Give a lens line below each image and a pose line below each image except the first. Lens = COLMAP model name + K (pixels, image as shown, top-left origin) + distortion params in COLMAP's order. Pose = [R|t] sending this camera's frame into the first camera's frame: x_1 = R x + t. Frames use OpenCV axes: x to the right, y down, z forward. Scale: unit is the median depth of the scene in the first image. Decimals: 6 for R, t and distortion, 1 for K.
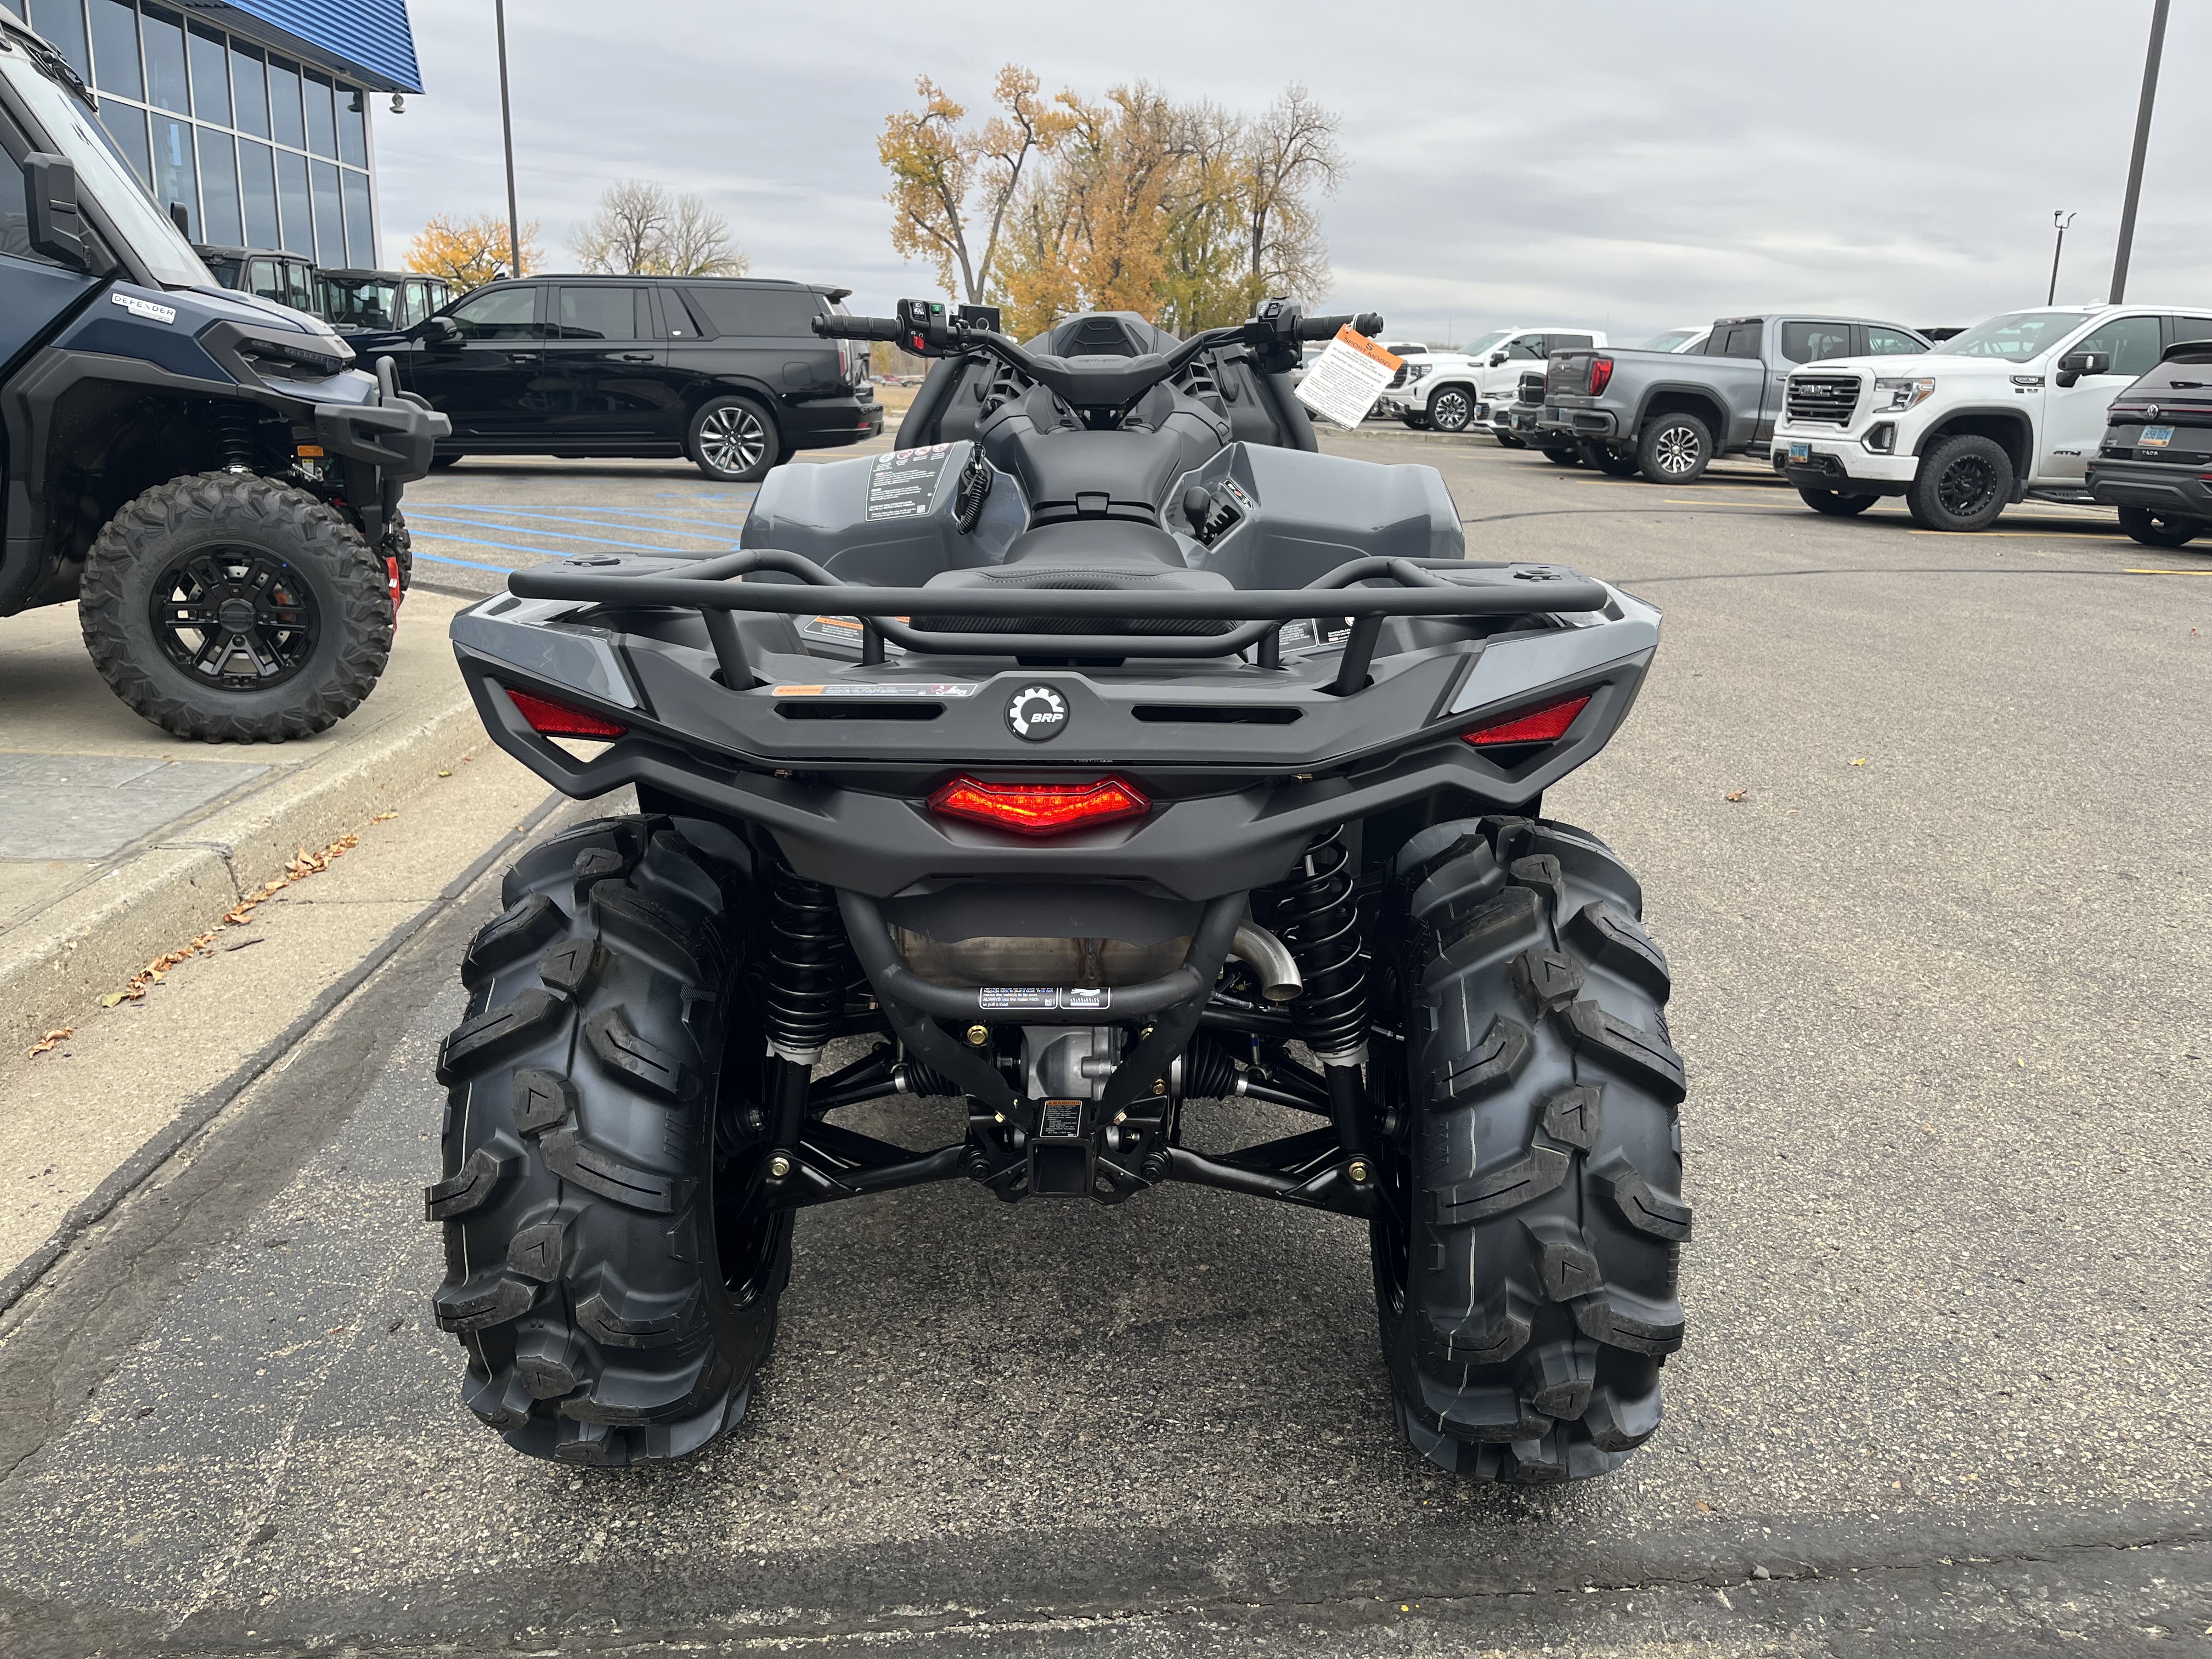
lens RADIAL K [[1661.0, 0, 1142.1], [0, 1661.0, 795.2], [0, 0, 1]] dist [0.075563, -0.114031]
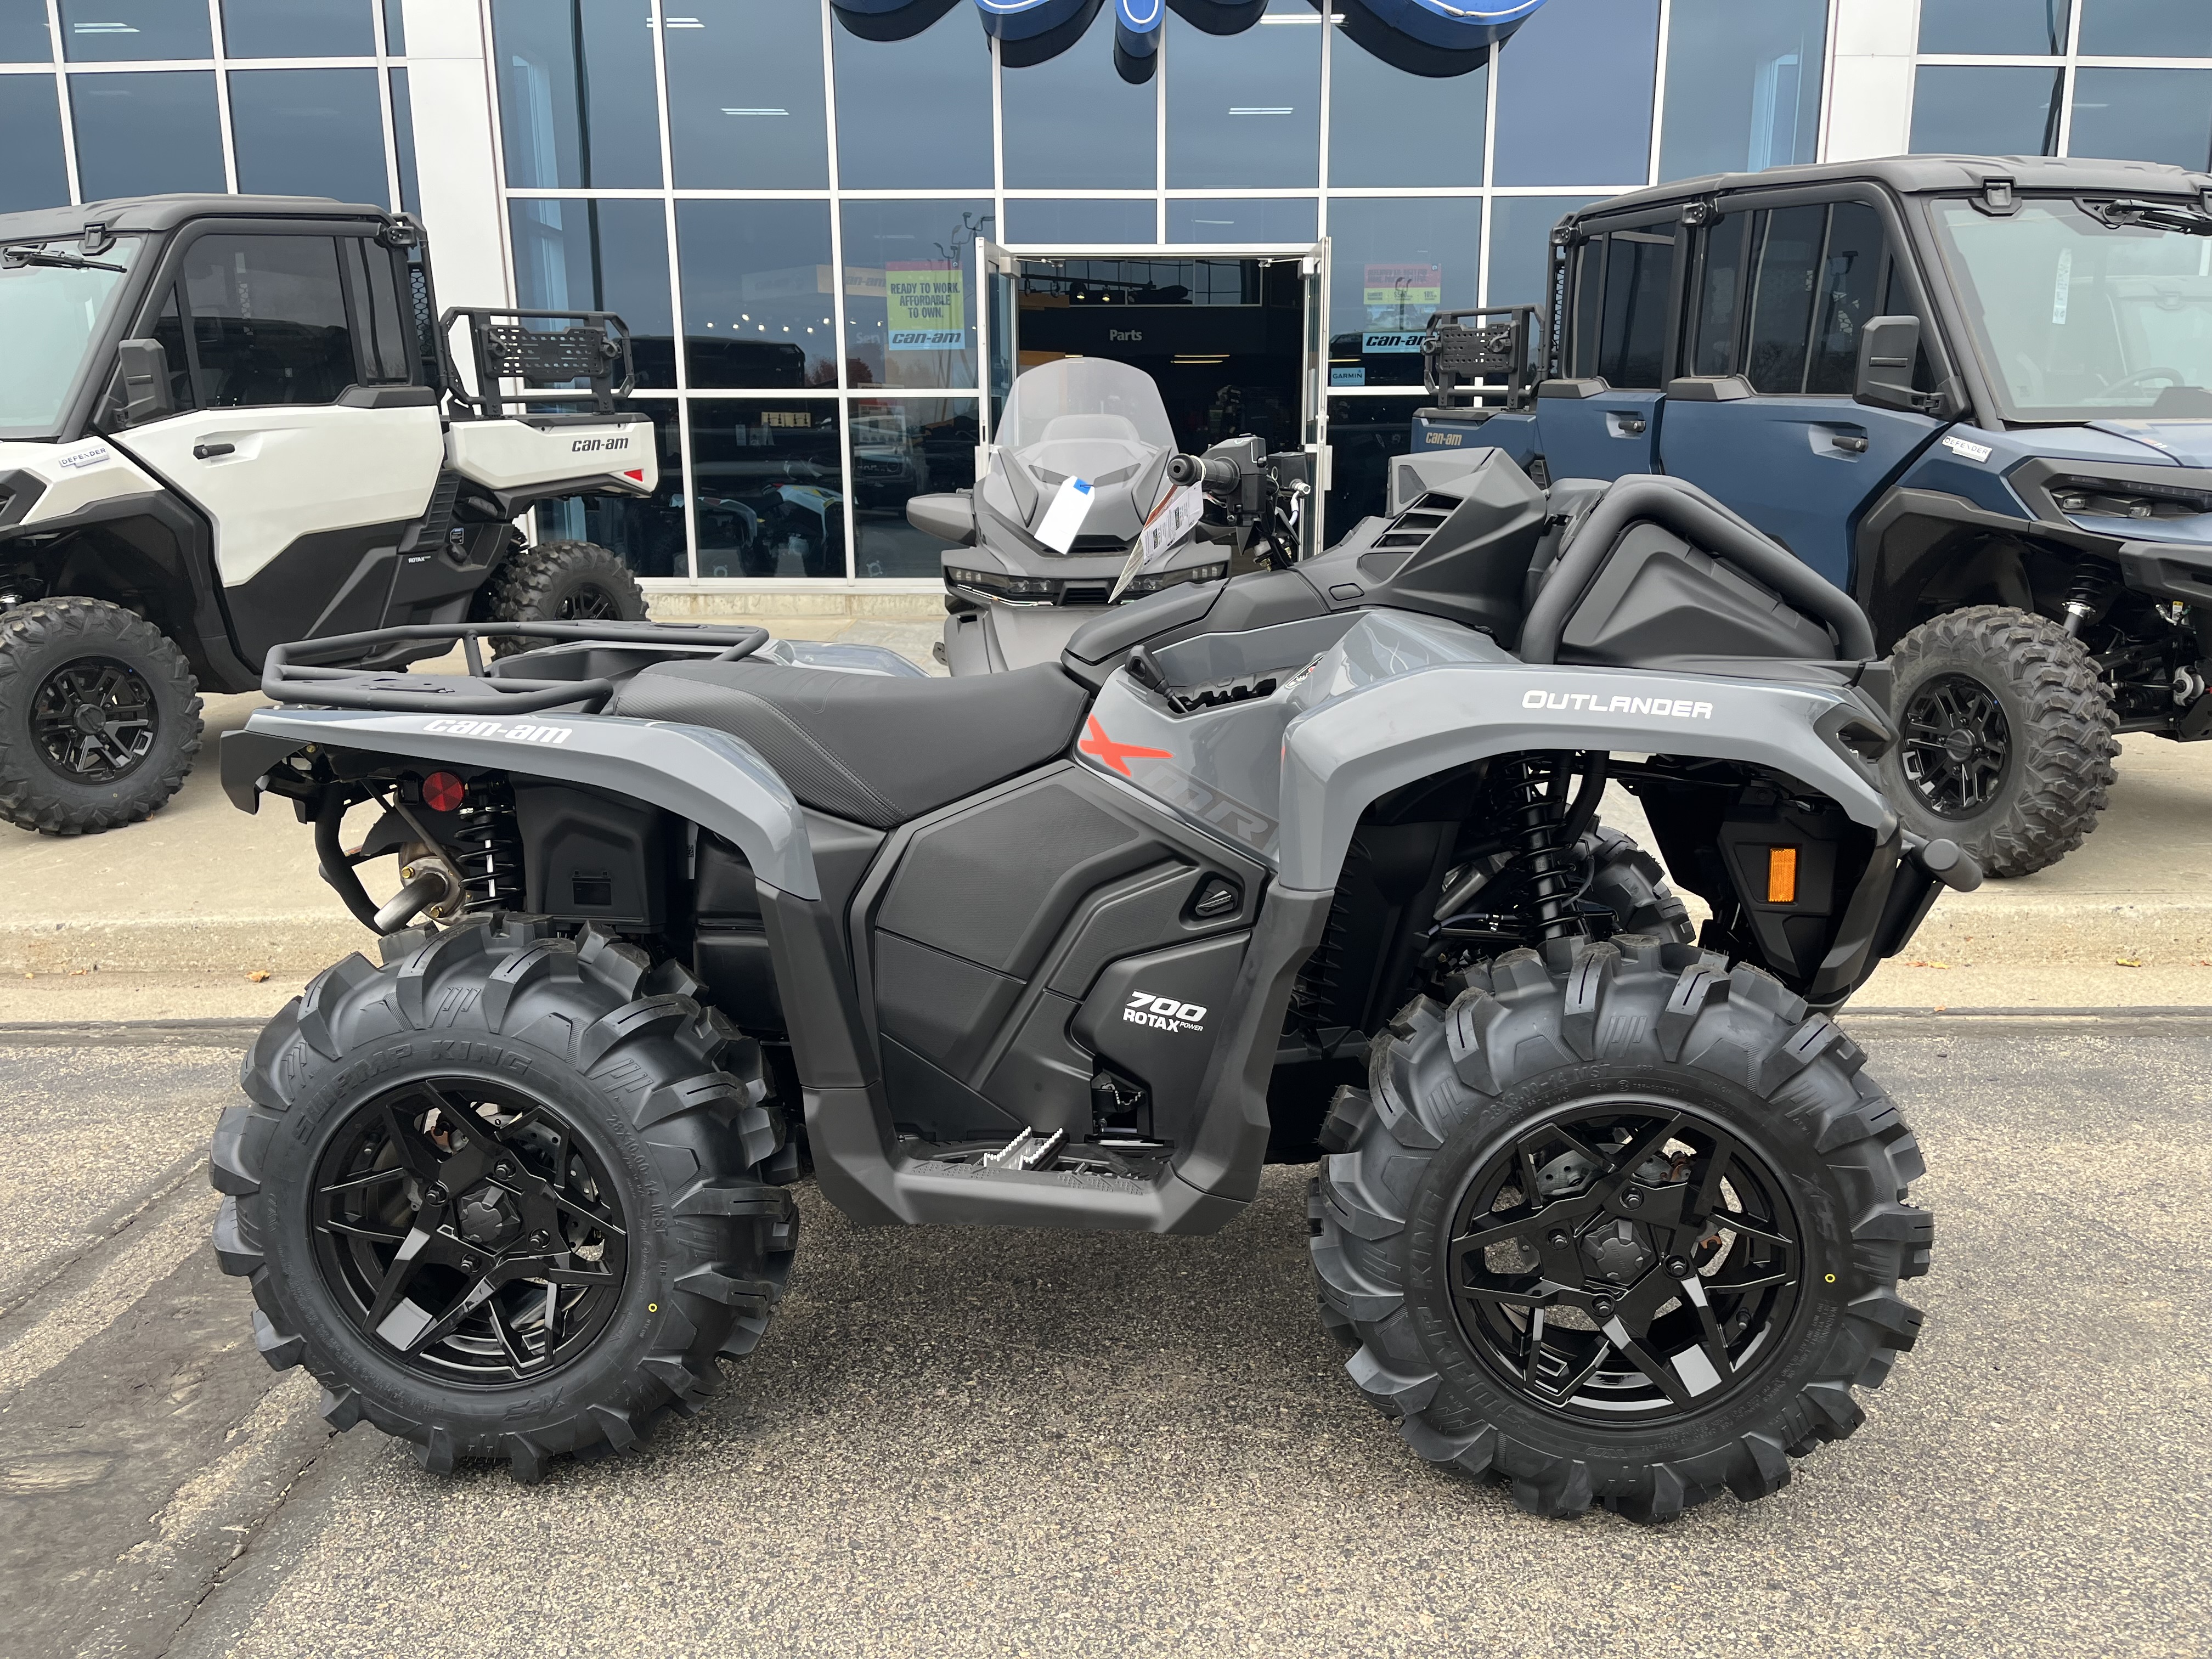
lens RADIAL K [[1661.4, 0, 1106.9], [0, 1661.4, 762.0], [0, 0, 1]] dist [0.070200, -0.105723]
pose [[-0.042034, 0.154092, -0.987162, 0.130840], [-0.238164, 0.958008, 0.159682, -0.036520], [0.970315, 0.241818, -0.003570, 0.136376]]
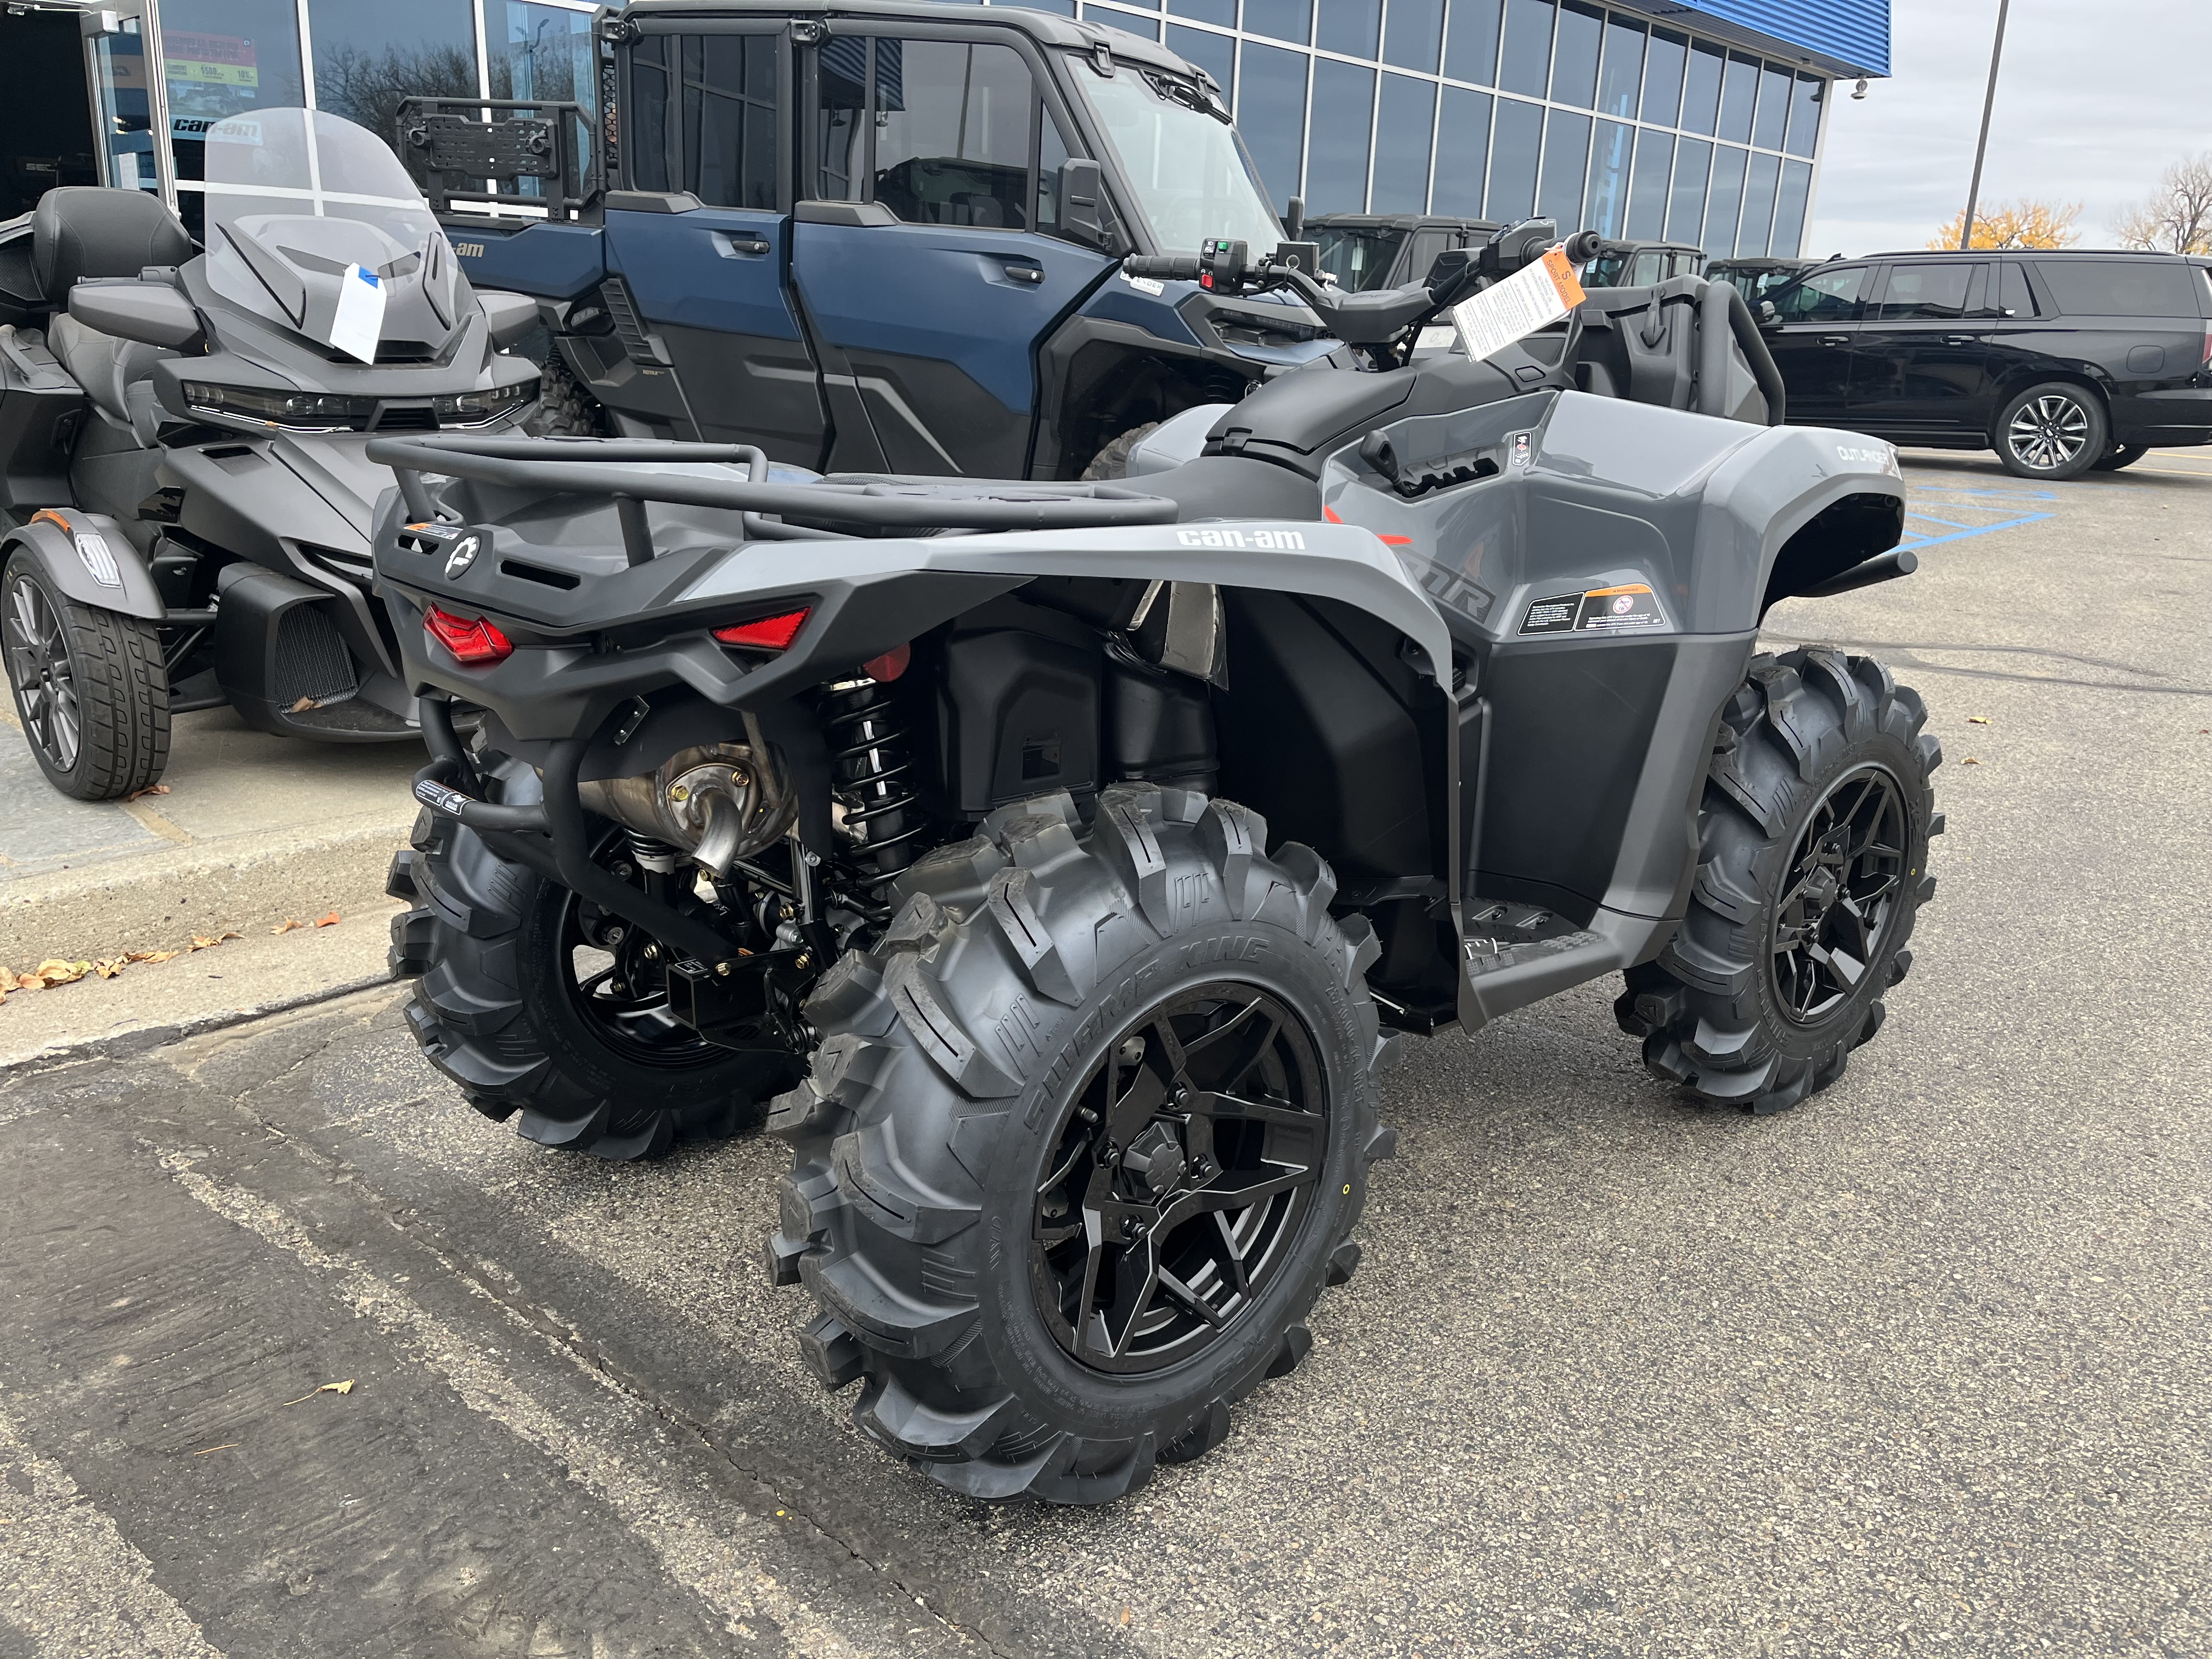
lens RADIAL K [[1674.0, 0, 1109.7], [0, 1674.0, 781.2], [0, 0, 1]] dist [0.067844, -0.102351]
pose [[0.691000, 0.186597, -0.698356, 0.082855], [-0.188894, 0.979151, 0.074719, -0.005193], [0.697738, 0.080284, 0.711840, 0.034561]]
